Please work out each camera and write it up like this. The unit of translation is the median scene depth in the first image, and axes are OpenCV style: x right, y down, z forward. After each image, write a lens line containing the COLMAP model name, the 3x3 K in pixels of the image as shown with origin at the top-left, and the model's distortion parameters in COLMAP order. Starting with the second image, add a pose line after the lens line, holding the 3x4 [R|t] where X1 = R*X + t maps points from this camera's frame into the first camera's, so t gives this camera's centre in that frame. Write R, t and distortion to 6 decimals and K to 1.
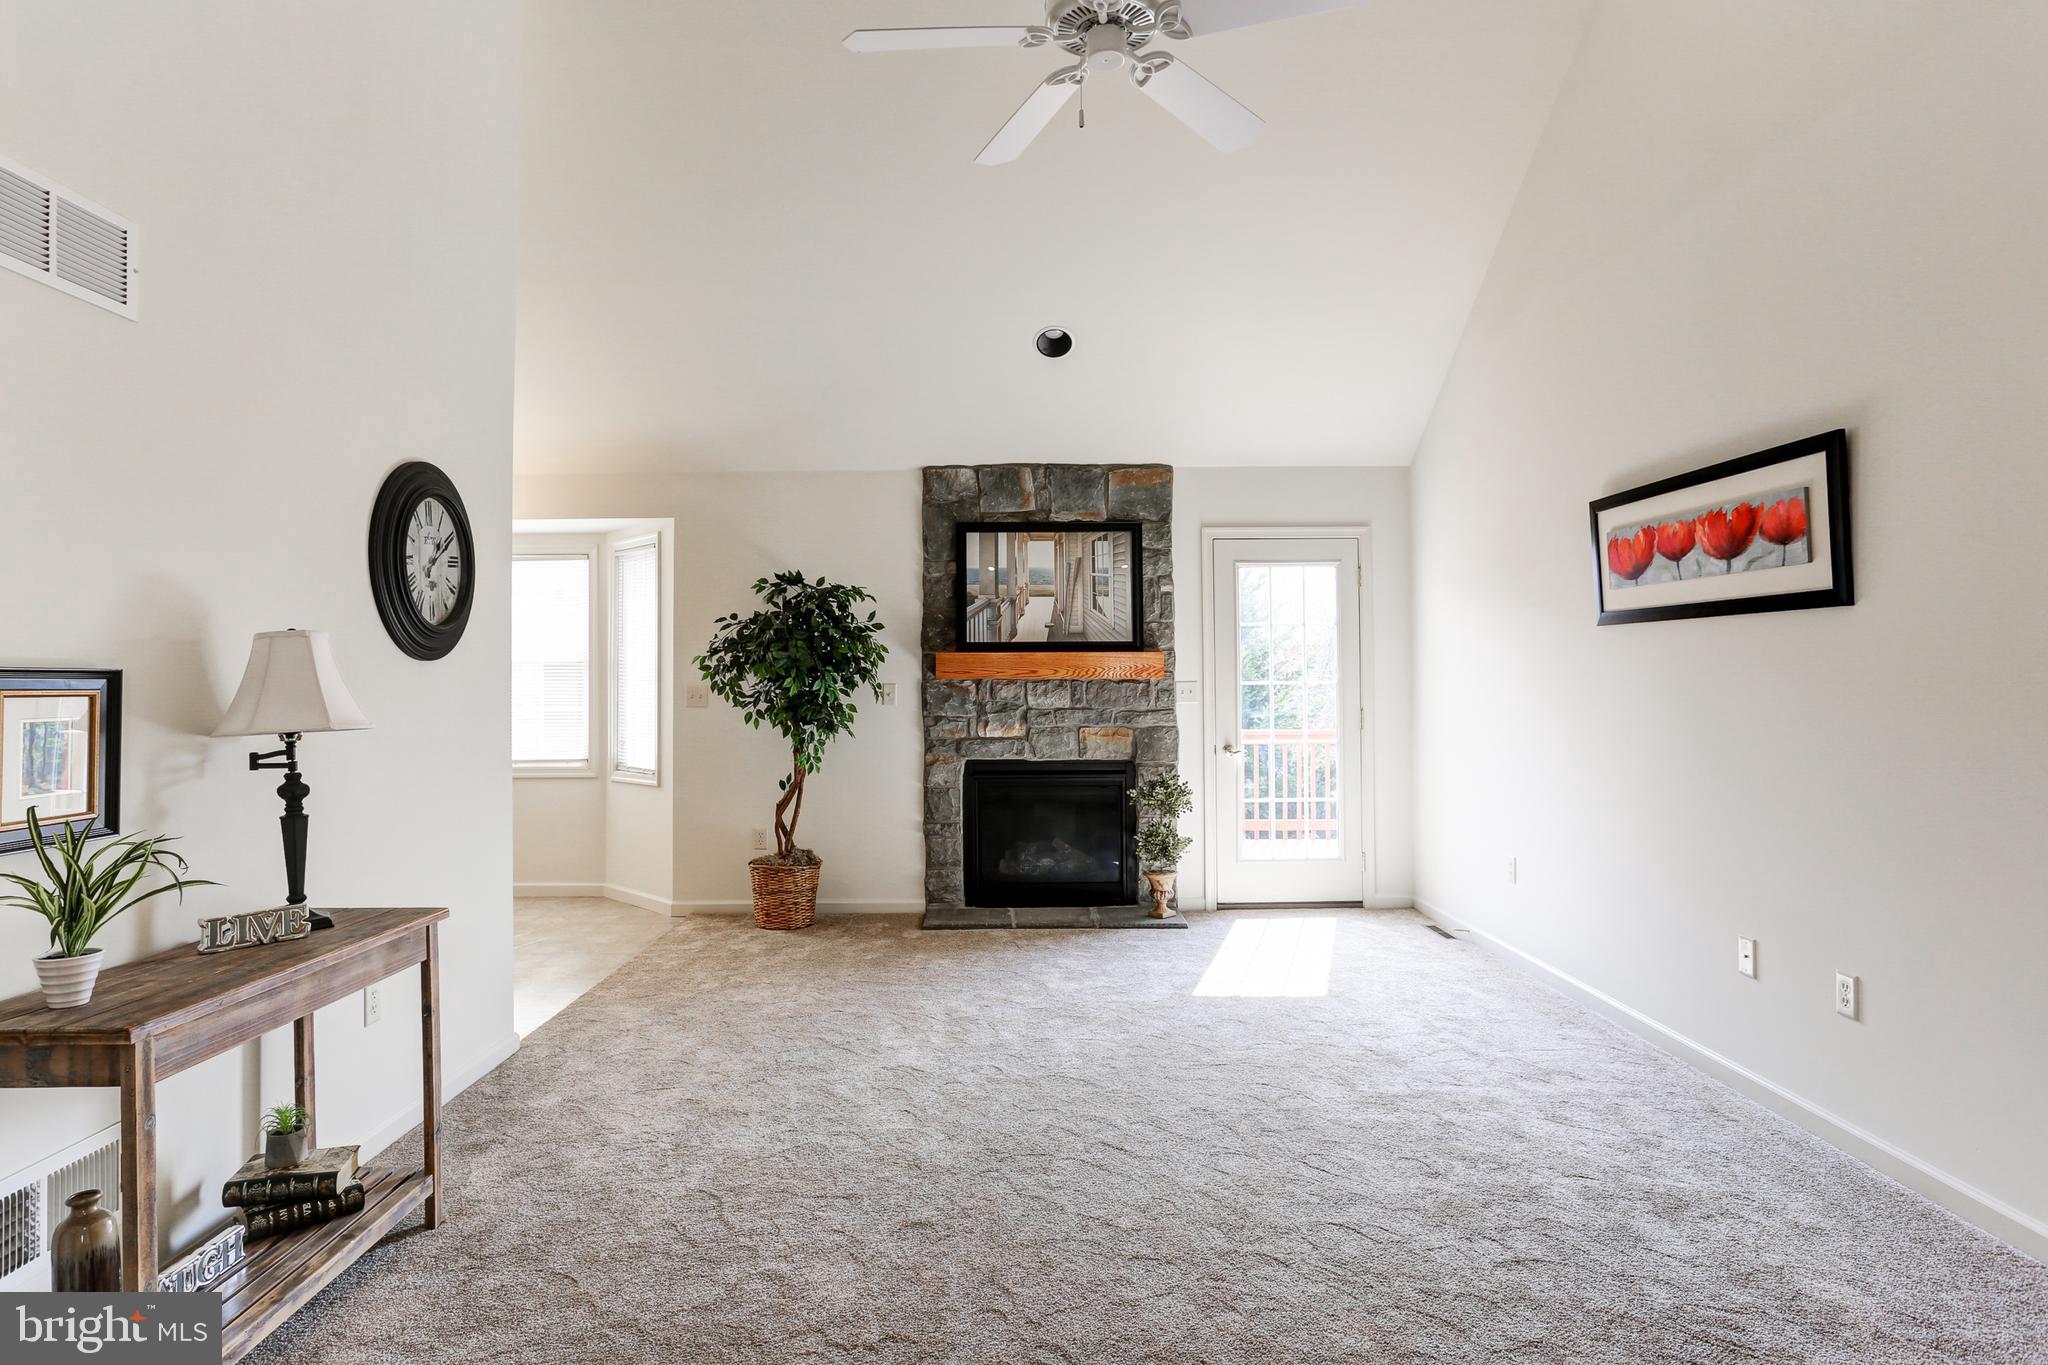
lens RADIAL K [[1136.0, 0, 1019.3], [0, 1136.0, 666.3], [0, 0, 1]] dist [-0.038560, 0.006408]
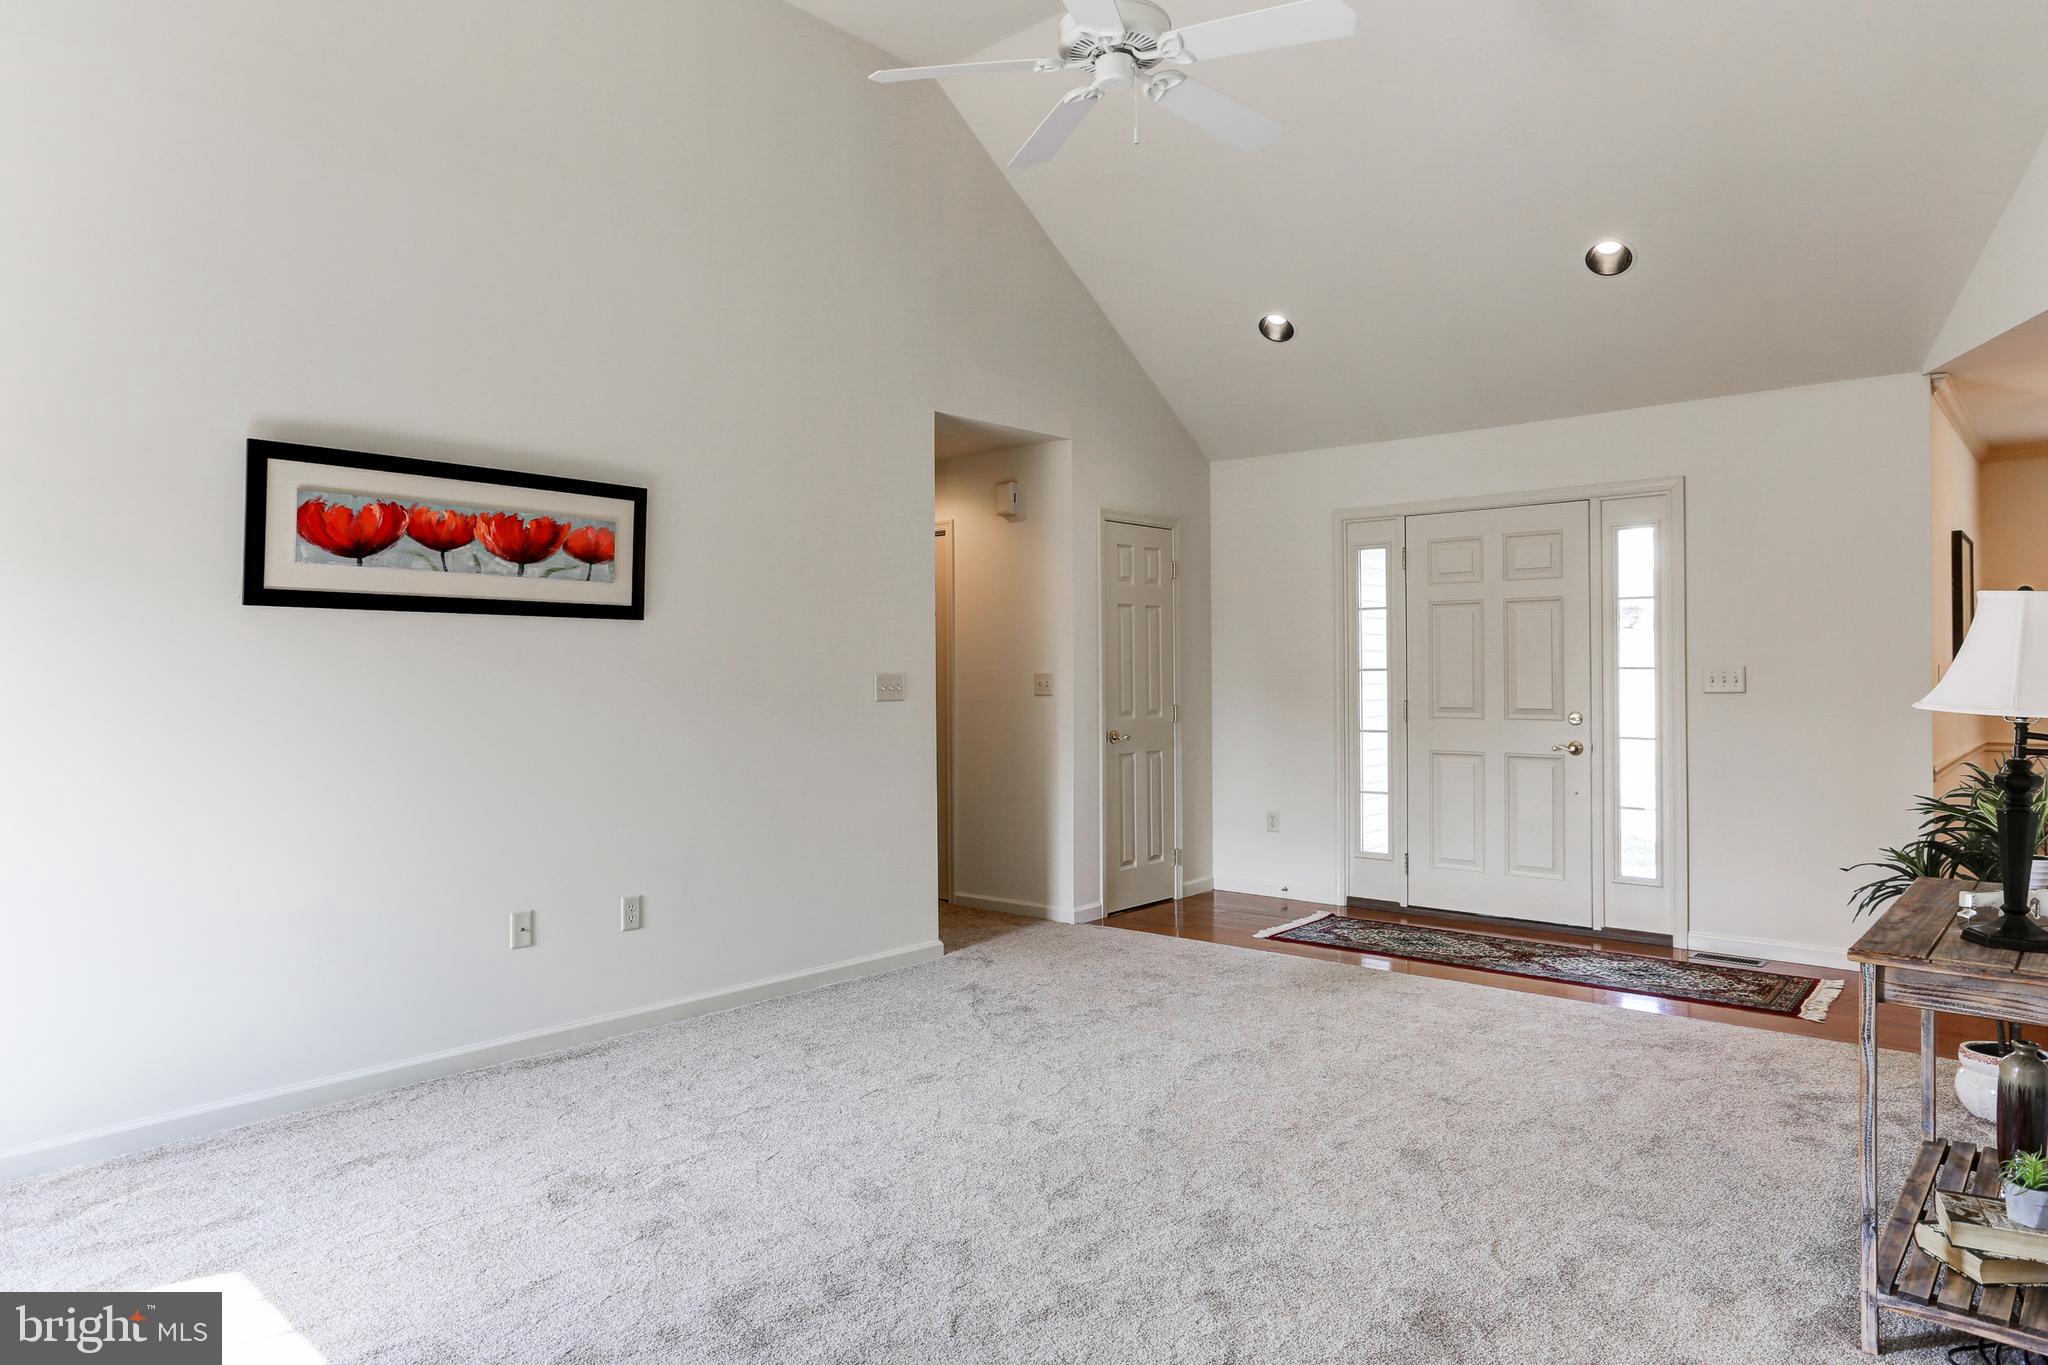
lens RADIAL K [[1229.0, 0, 1019.6], [0, 1229.0, 665.7], [0, 0, 1]] dist [-0.010065, -0.001700]
pose [[-0.743891, 0.011749, 0.668197, -0.496806], [0.001585, 0.999874, -0.015817, 0.021272], [-0.668299, -0.010707, -0.743816, 1.527737]]
